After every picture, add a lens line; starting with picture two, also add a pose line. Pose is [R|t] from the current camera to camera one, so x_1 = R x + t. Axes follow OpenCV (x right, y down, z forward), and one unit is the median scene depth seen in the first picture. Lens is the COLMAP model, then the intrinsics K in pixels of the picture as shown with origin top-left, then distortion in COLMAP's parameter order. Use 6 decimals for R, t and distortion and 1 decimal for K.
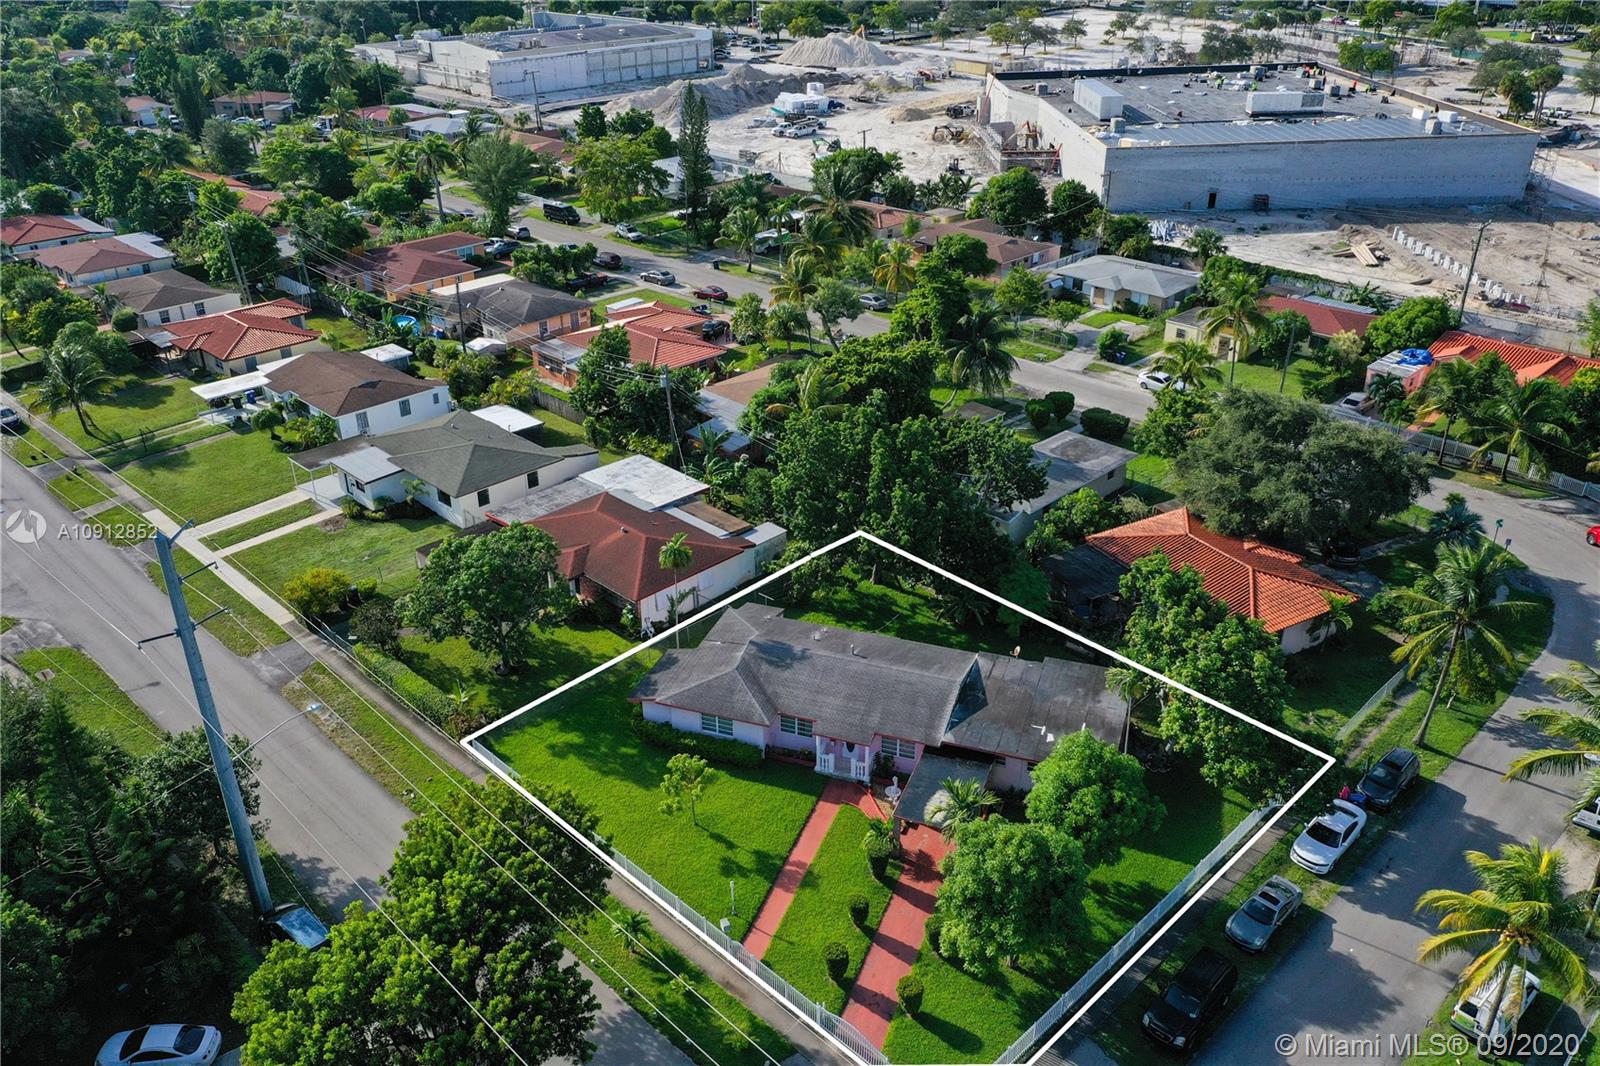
lens RADIAL K [[1280.6, 0, 800.0], [0, 1280.6, 533.0], [0, 0, 1]] dist [0.006442, 0.007525]
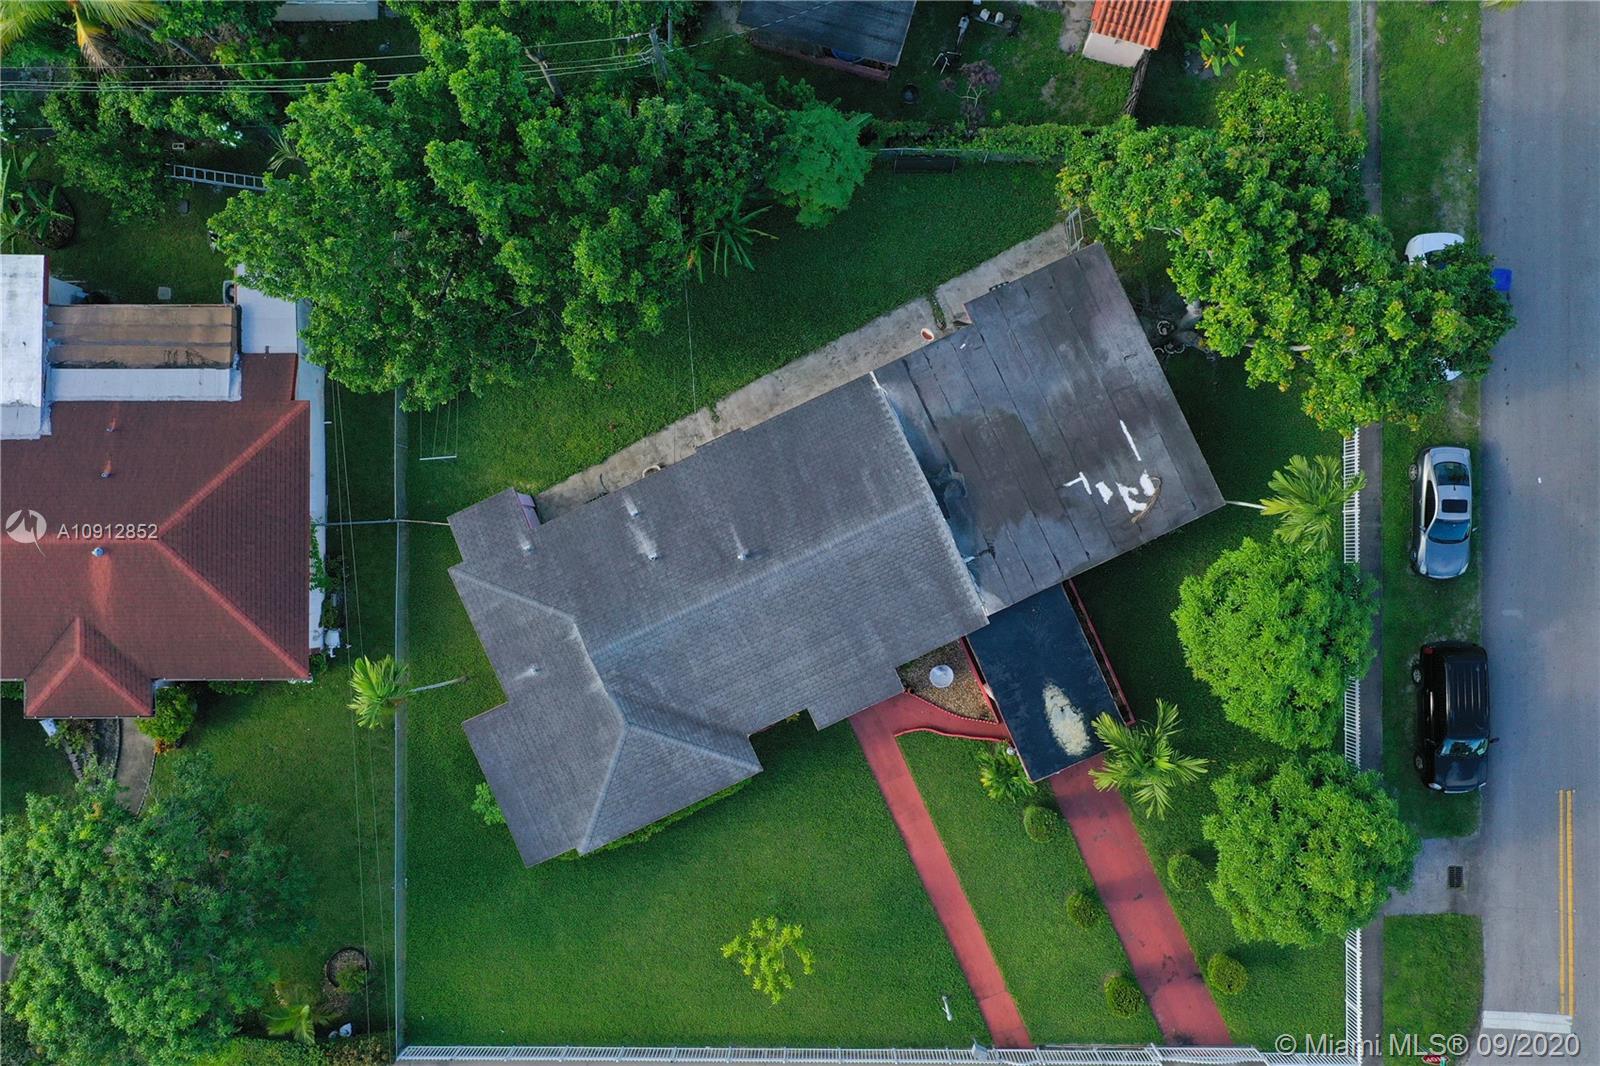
lens RADIAL K [[1280.6, 0, 800.0], [0, 1280.6, 533.0], [0, 0, 1]] dist [0.006442, 0.007525]
pose [[0.710896, -0.703172, 0.013287, 0.064308], [0.330061, 0.350251, 0.876575, -0.440421], [-0.621037, -0.618768, 0.481081, 0.772786]]
